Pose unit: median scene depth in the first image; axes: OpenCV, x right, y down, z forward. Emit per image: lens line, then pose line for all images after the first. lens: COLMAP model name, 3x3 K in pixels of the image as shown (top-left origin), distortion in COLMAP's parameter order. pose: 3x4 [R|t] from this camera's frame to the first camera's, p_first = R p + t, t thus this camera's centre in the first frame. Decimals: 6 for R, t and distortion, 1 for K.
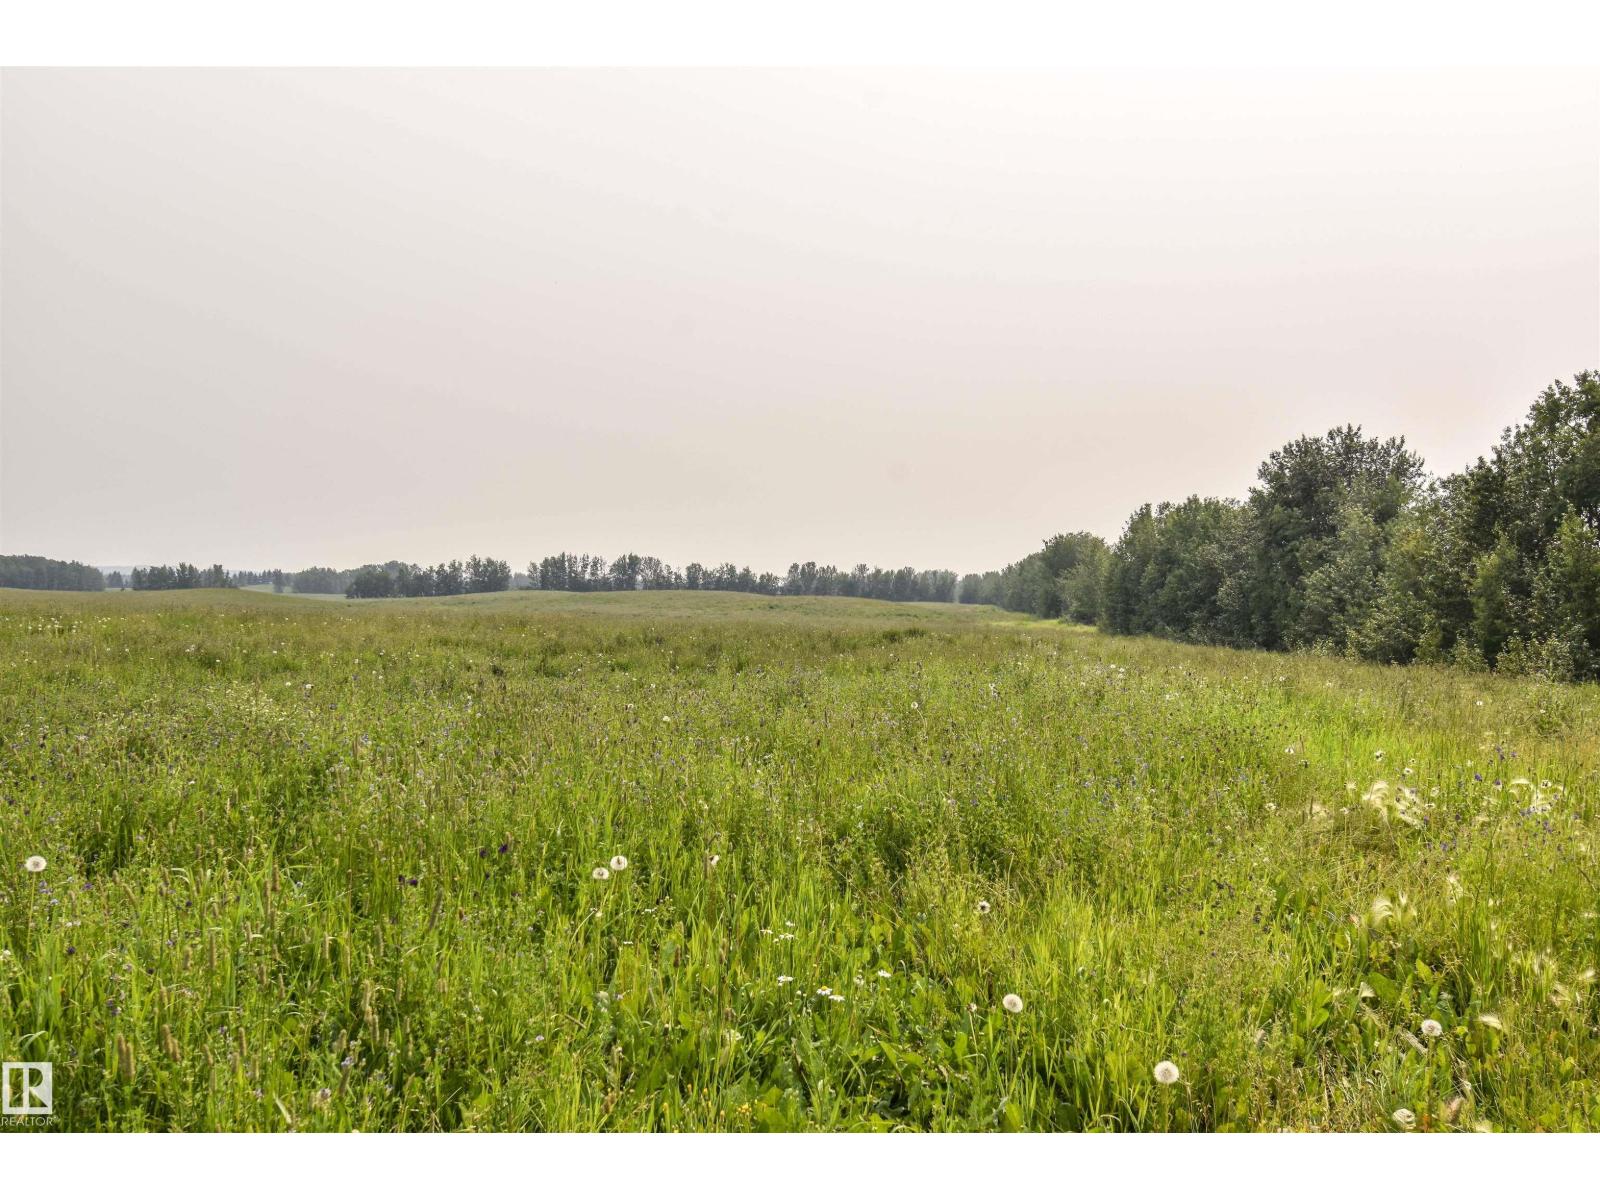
lens RADIAL K [[1310.3, 0, 812.0], [0, 1310.3, 604.3], [0, 0, 1]] dist [-0.000942, -0.016272]
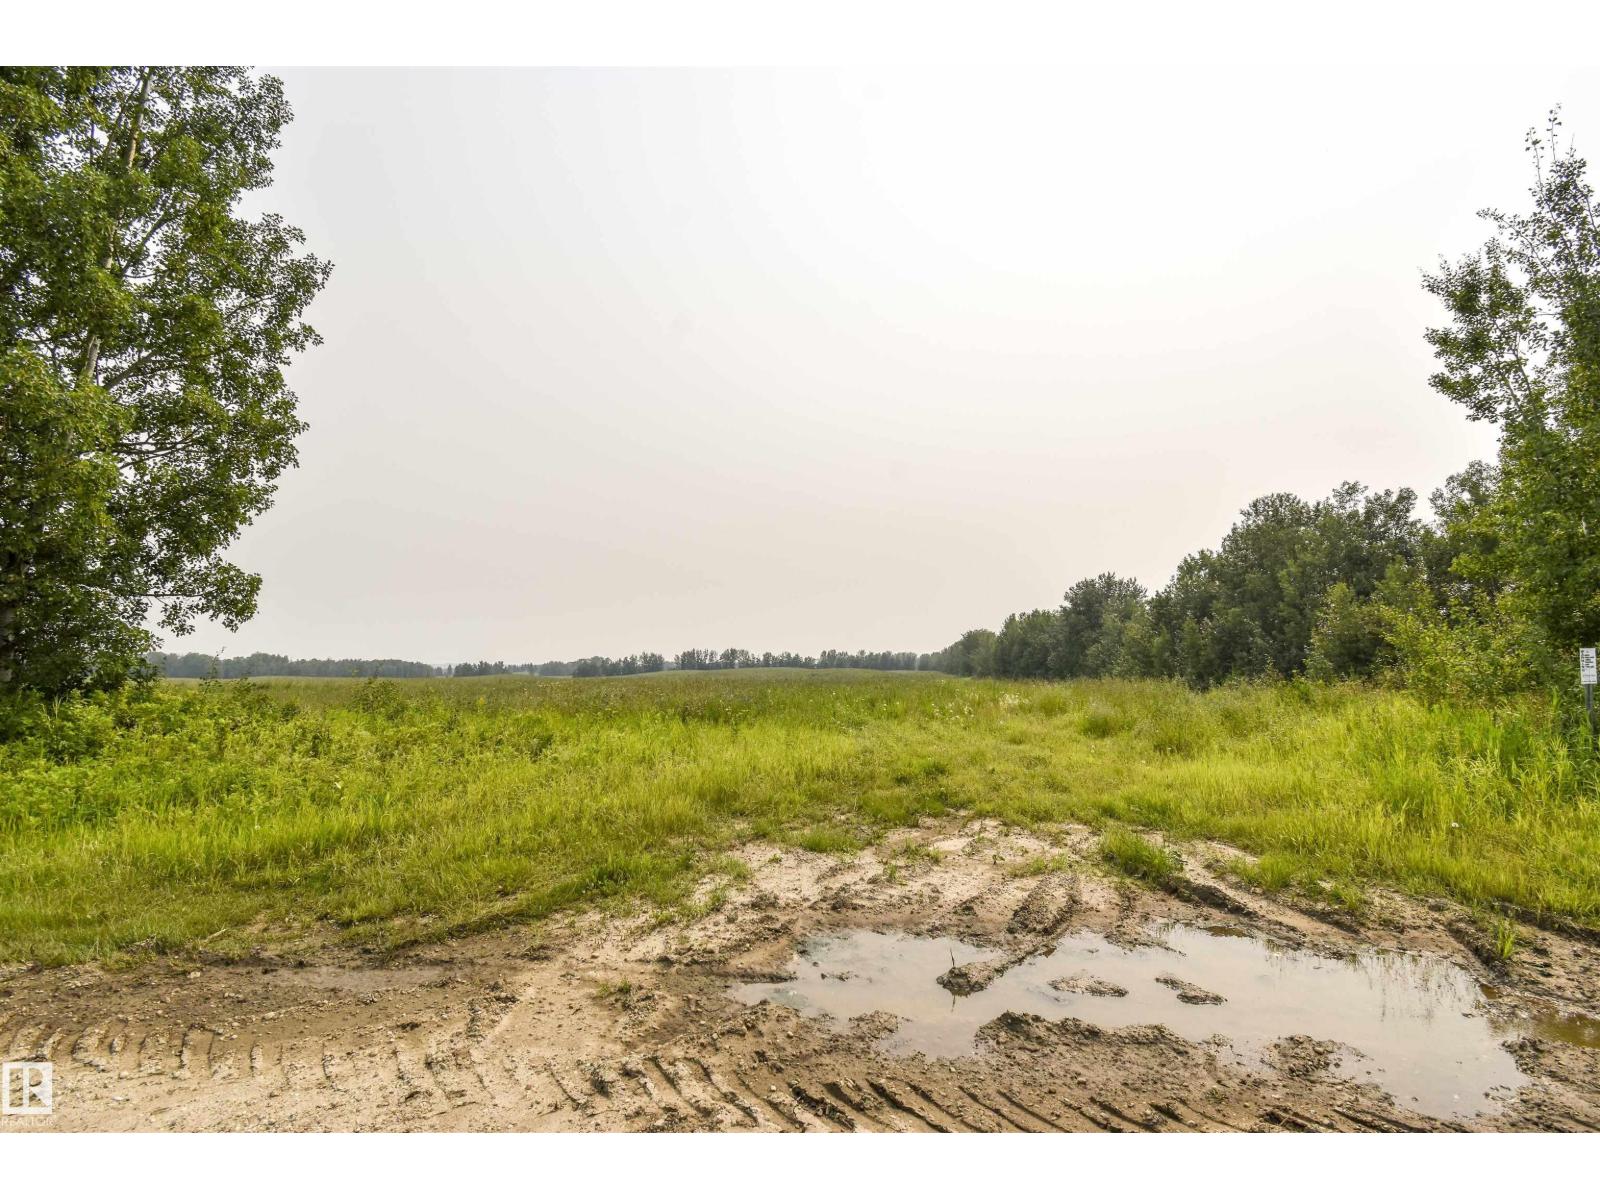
lens RADIAL K [[1100.4, 0, 805.9], [0, 1100.4, 632.1], [0, 0, 1]] dist [0.085907, -0.000436]
pose [[0.999454, -0.029741, -0.014359, -0.016565], [0.029028, 0.998447, -0.047540, 0.014295], [0.015751, 0.047097, 0.998766, -0.511075]]
